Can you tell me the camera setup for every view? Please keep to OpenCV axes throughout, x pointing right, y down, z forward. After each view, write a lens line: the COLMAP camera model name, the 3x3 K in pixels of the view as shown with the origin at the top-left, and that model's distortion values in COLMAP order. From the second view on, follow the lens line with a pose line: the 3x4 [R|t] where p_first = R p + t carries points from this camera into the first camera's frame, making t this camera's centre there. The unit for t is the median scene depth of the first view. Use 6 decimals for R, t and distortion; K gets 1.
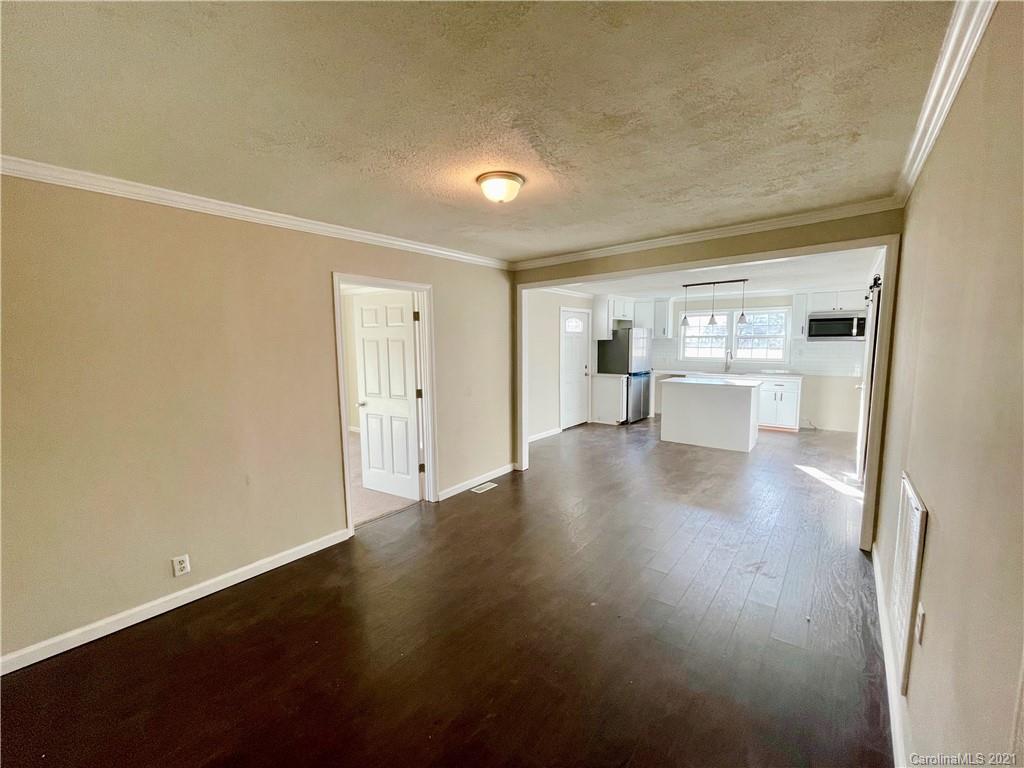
lens RADIAL K [[409.2, 0, 522.5], [0, 409.2, 382.8], [0, 0, 1]] dist [-0.018101, -0.000033]
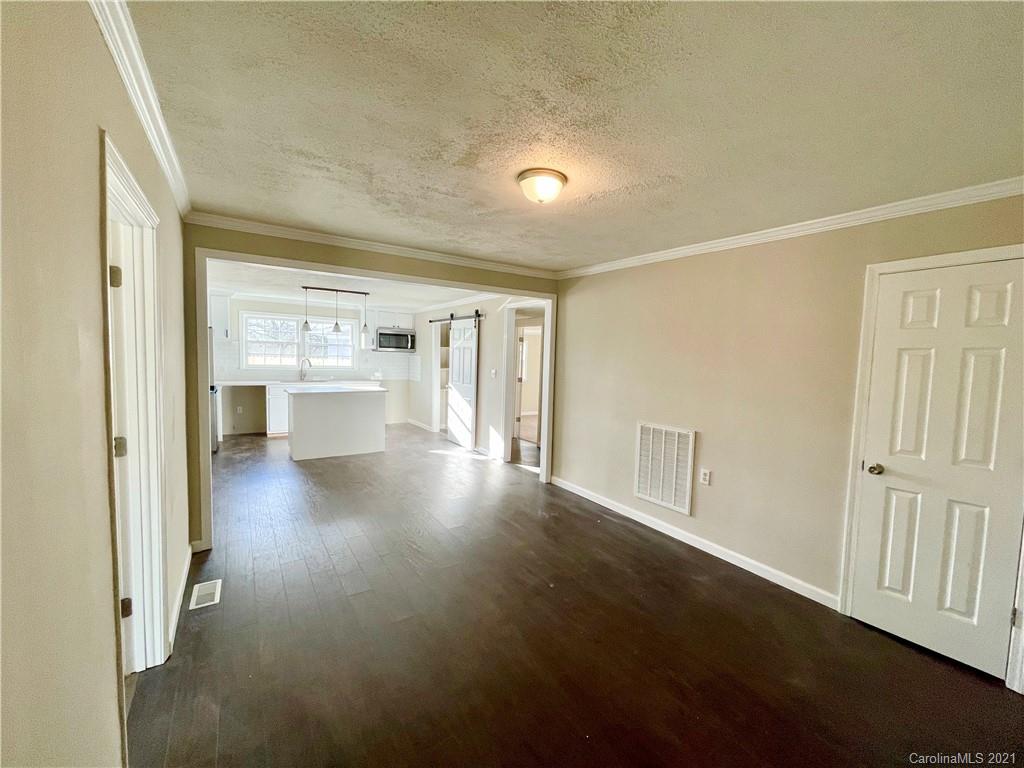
lens RADIAL K [[409.2, 0, 522.5], [0, 409.2, 382.8], [0, 0, 1]] dist [-0.018101, -0.000033]
pose [[0.293604, -0.042731, 0.954972, -0.335504], [0.059275, 0.997892, 0.026428, -0.019470], [-0.954088, 0.048846, 0.295518, 0.269468]]
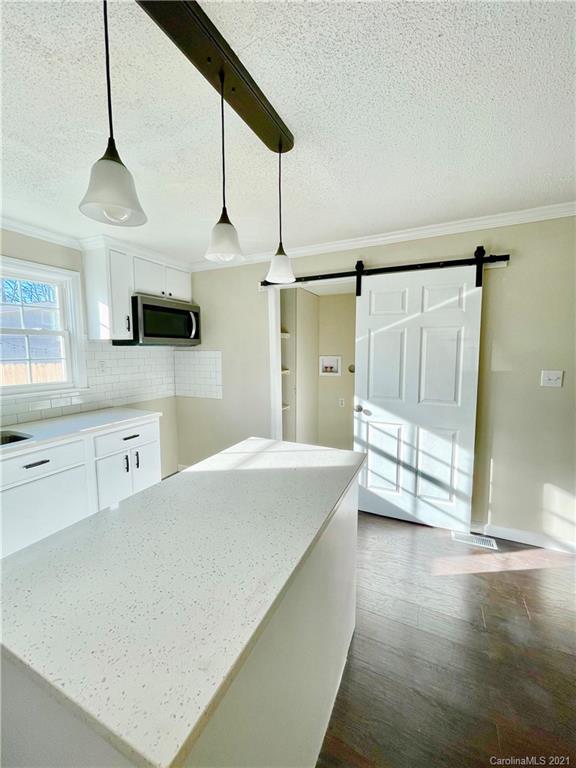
lens RADIAL K [[306.9, 0, 288.3], [0, 306.9, 371.9], [0, 0, 1]] dist [-0.018101, -0.000033]
pose [[-0.224979, -0.062630, 0.972349, 0.281301], [0.109011, 0.990049, 0.088993, -0.088394], [-0.968246, 0.126018, -0.215913, 0.968839]]
